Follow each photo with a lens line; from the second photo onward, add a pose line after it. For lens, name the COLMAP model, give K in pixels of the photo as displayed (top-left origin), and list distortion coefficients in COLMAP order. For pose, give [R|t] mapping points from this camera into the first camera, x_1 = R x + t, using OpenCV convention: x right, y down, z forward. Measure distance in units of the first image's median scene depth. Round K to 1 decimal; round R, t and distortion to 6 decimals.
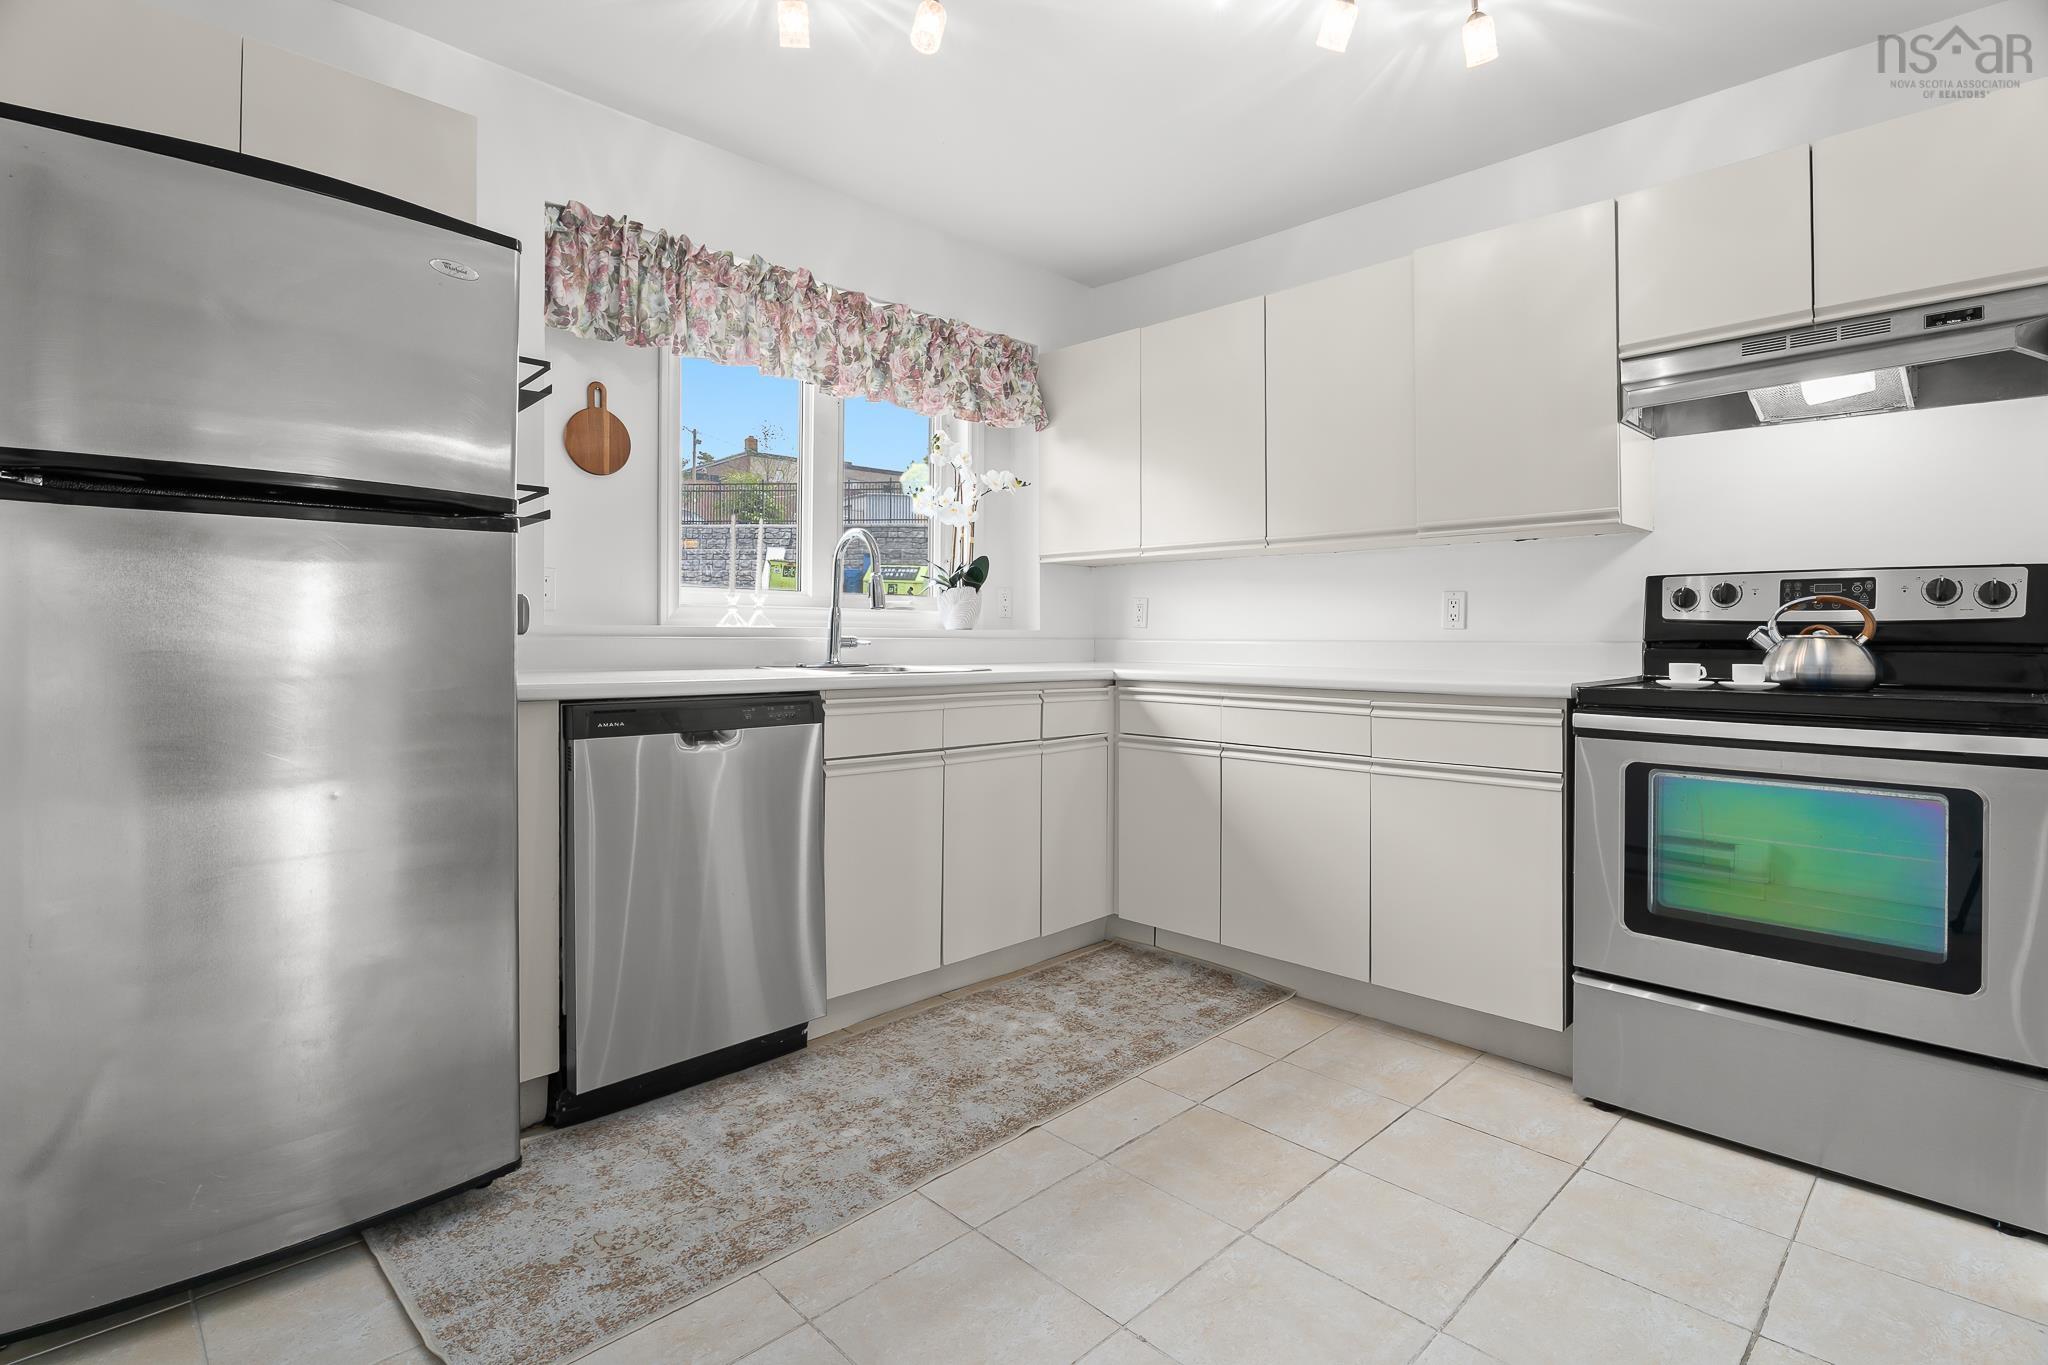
lens RADIAL K [[1013.0, 0, 1018.3], [0, 1013.0, 631.9], [0, 0, 1]] dist [-0.006023, -0.000352]
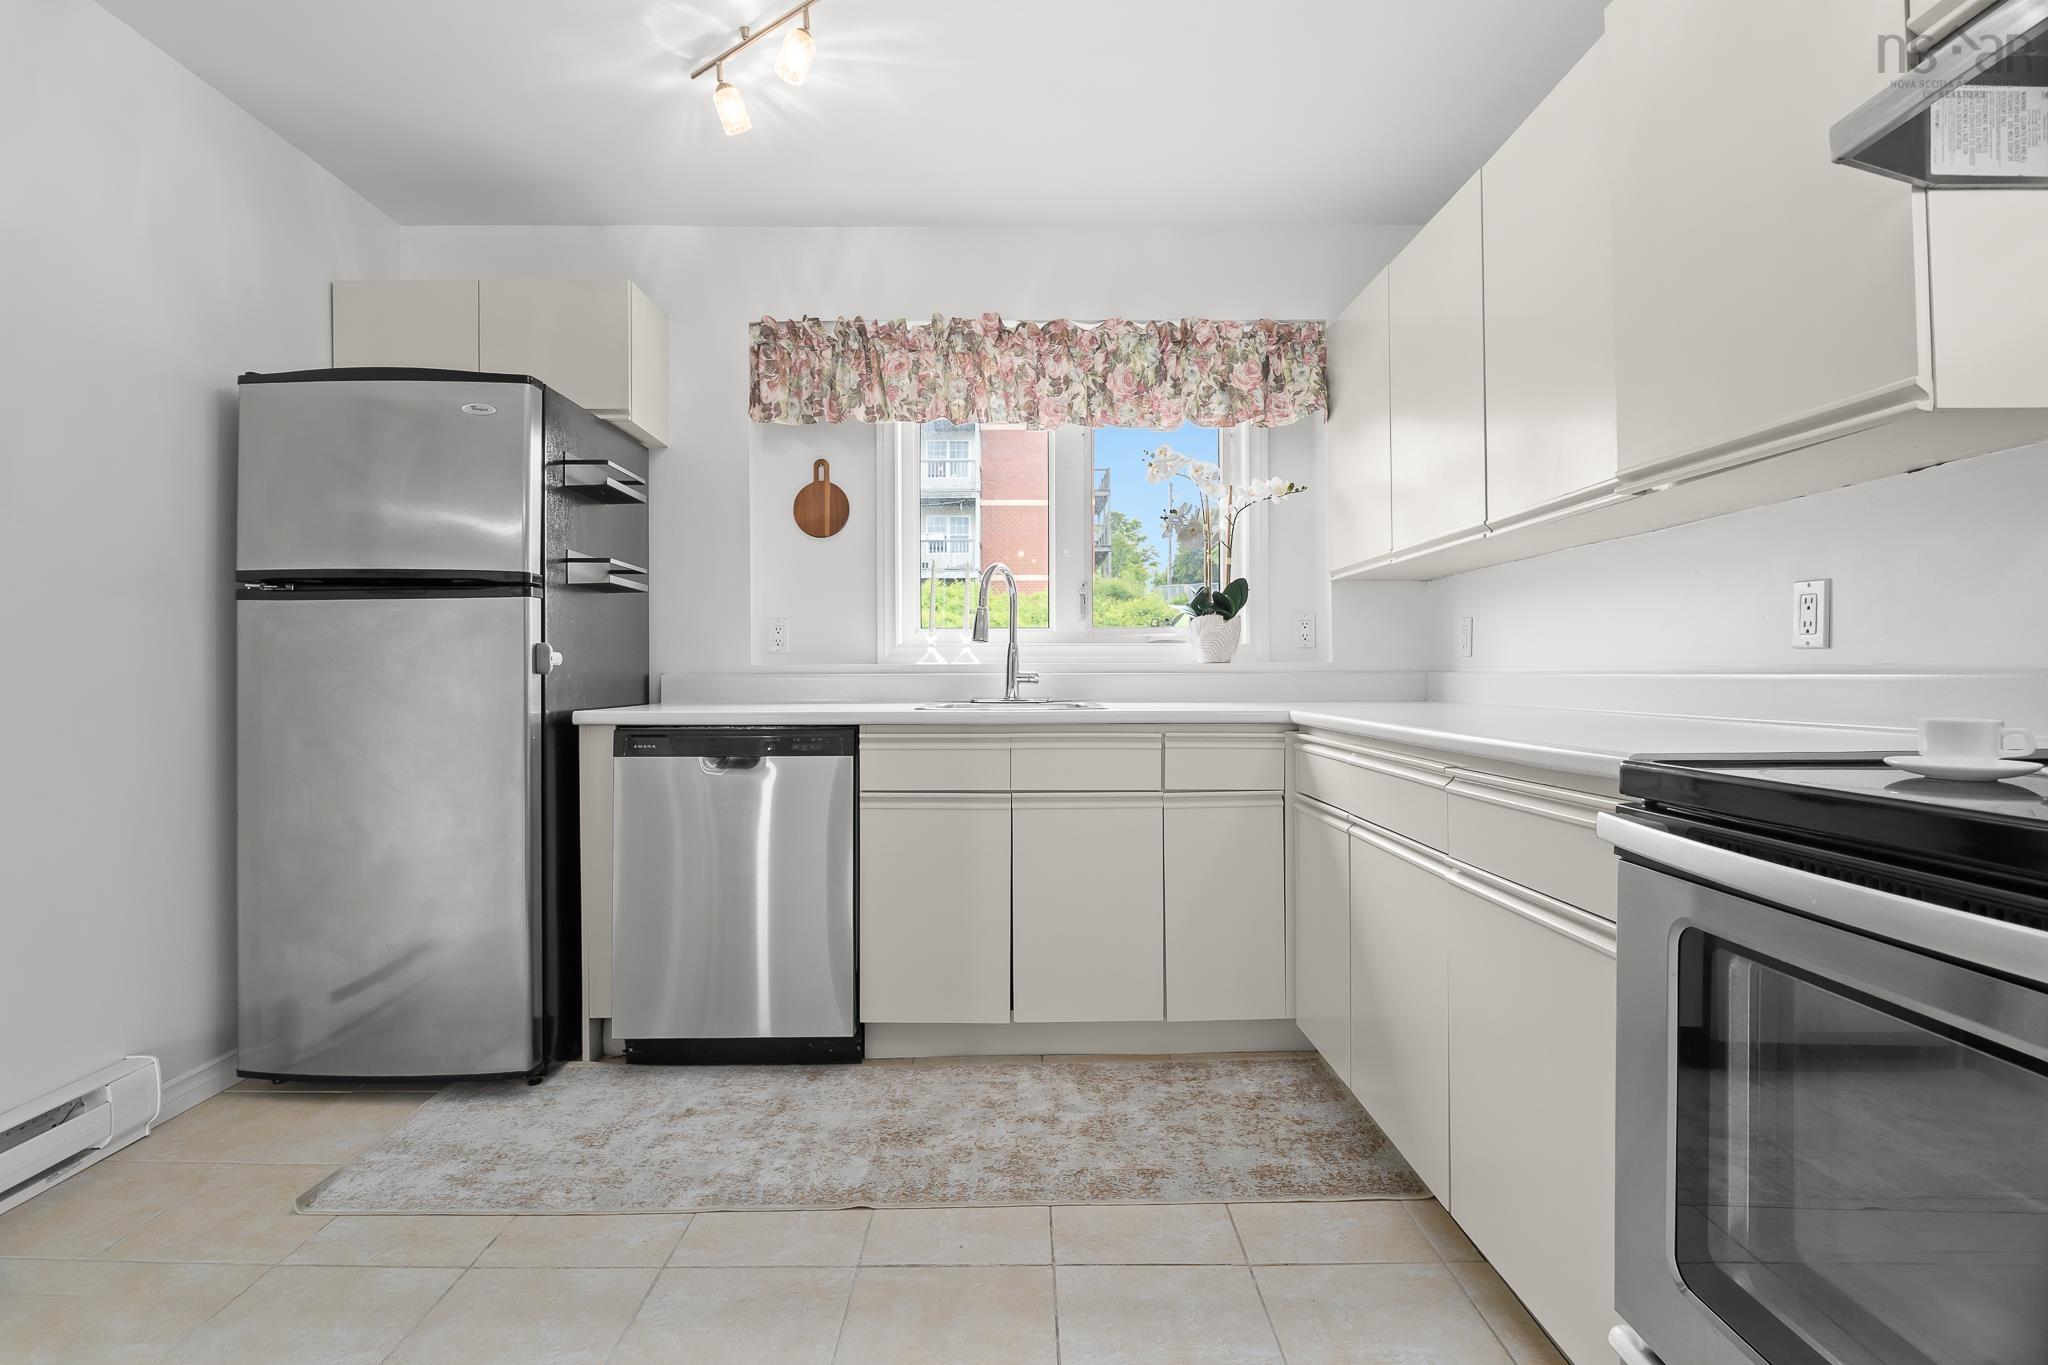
lens RADIAL K [[965.8, 0, 1021.4], [0, 965.8, 672.6], [0, 0, 1]] dist [-0.011626, -0.000082]
pose [[0.710728, -0.008480, -0.703416, 0.536080], [0.011145, 0.999938, -0.000794, 0.006230], [0.703379, -0.007276, 0.710778, 0.355036]]
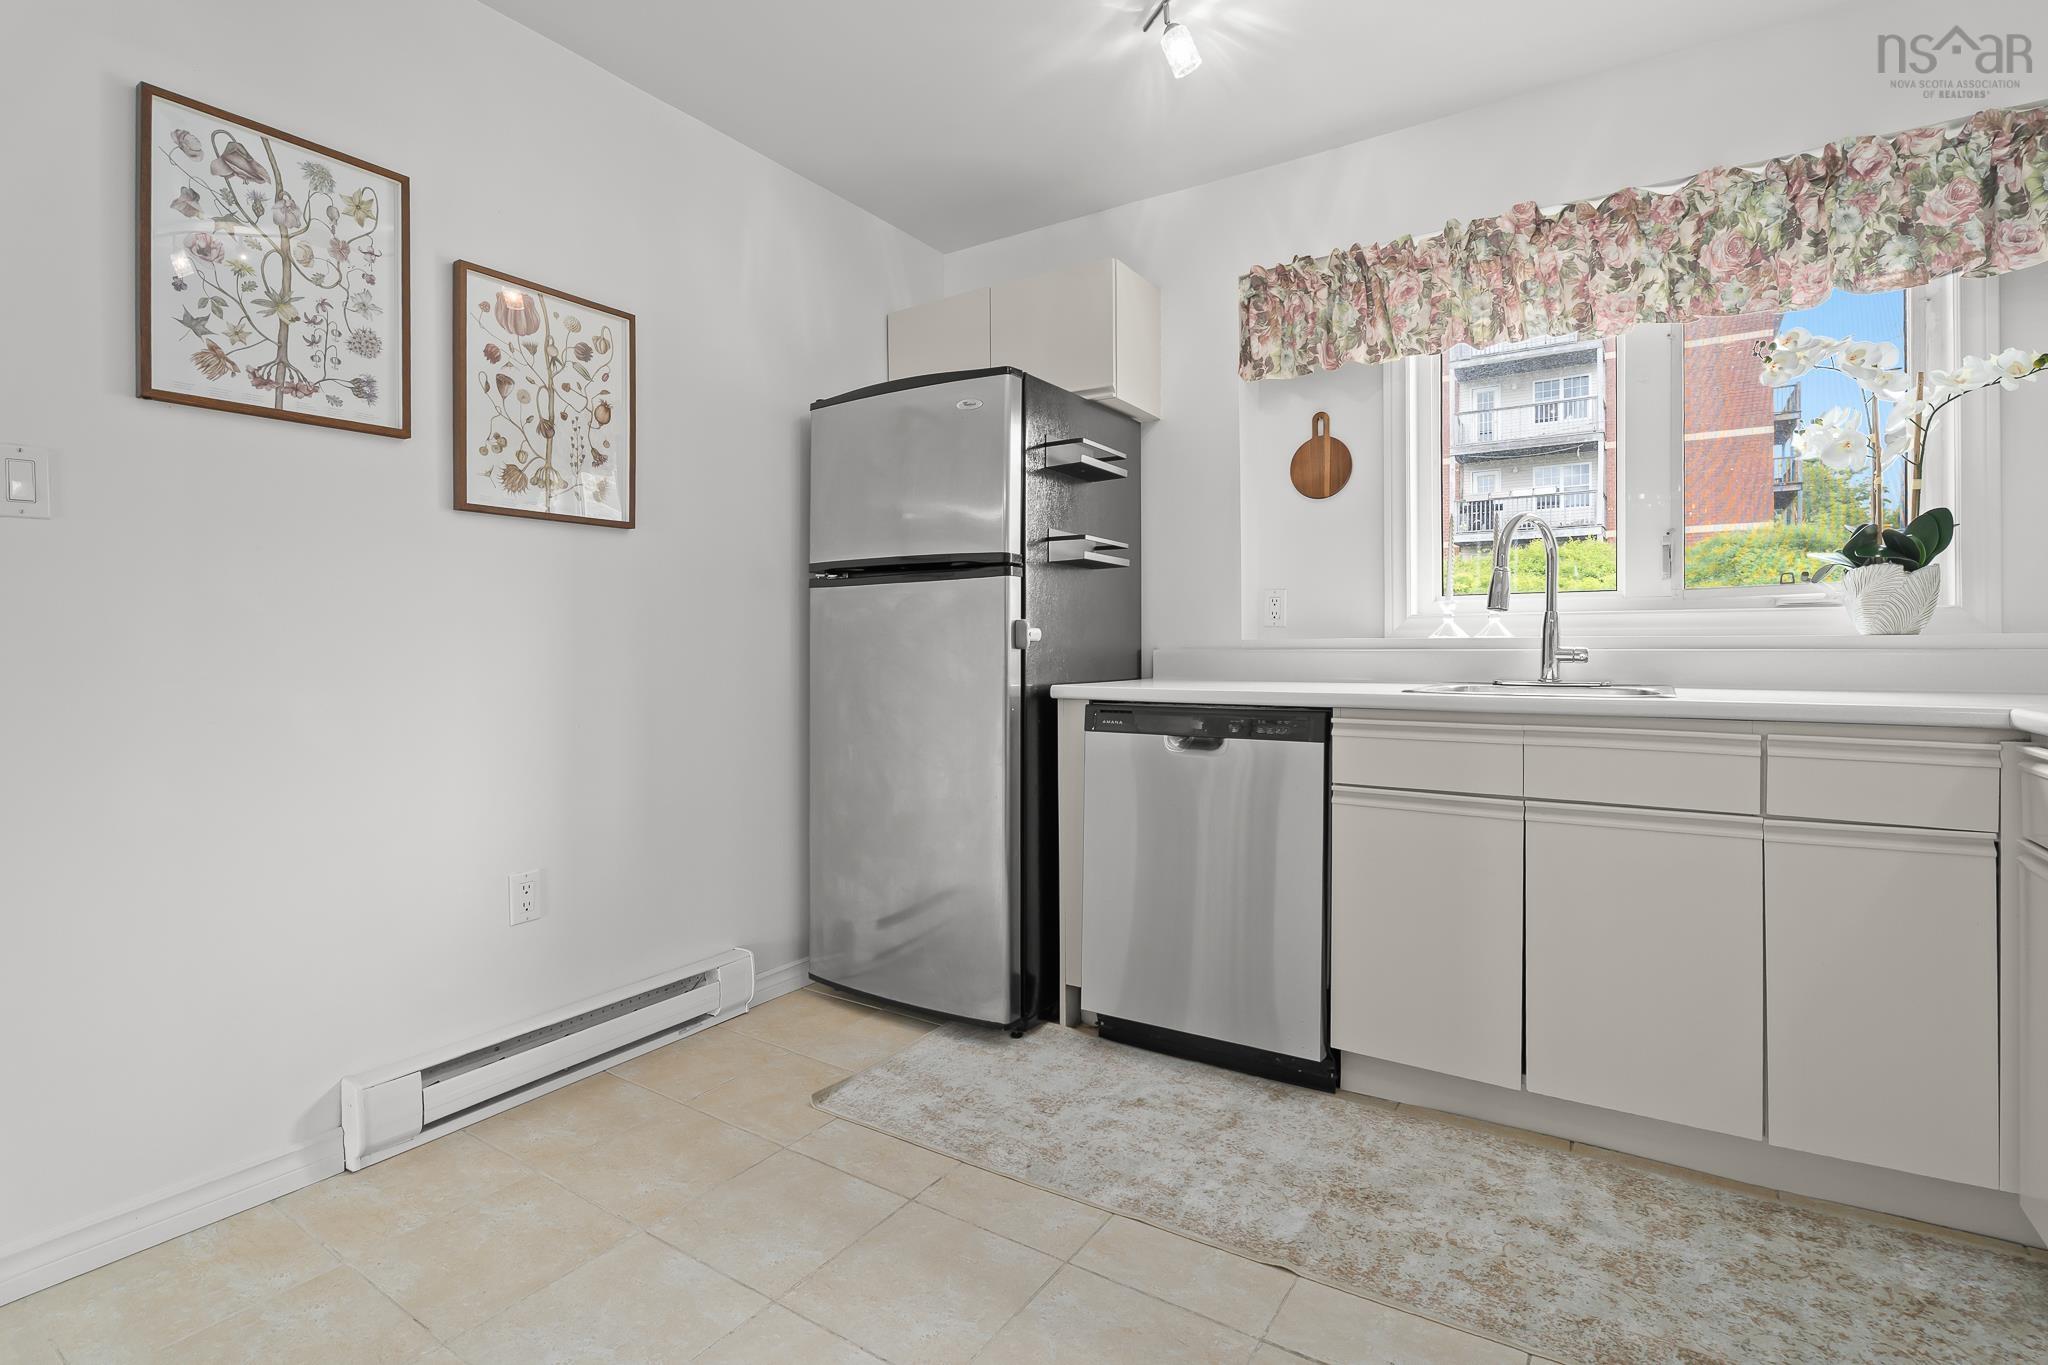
lens RADIAL K [[976.5, 0, 1020.3], [0, 976.5, 649.2], [0, 0, 1]] dist [-0.007772, -0.001444]
pose [[0.198688, -0.005572, -0.980047, 0.525852], [0.007538, 0.999963, -0.004157, 0.006196], [0.980034, -0.006562, 0.198723, 0.474817]]
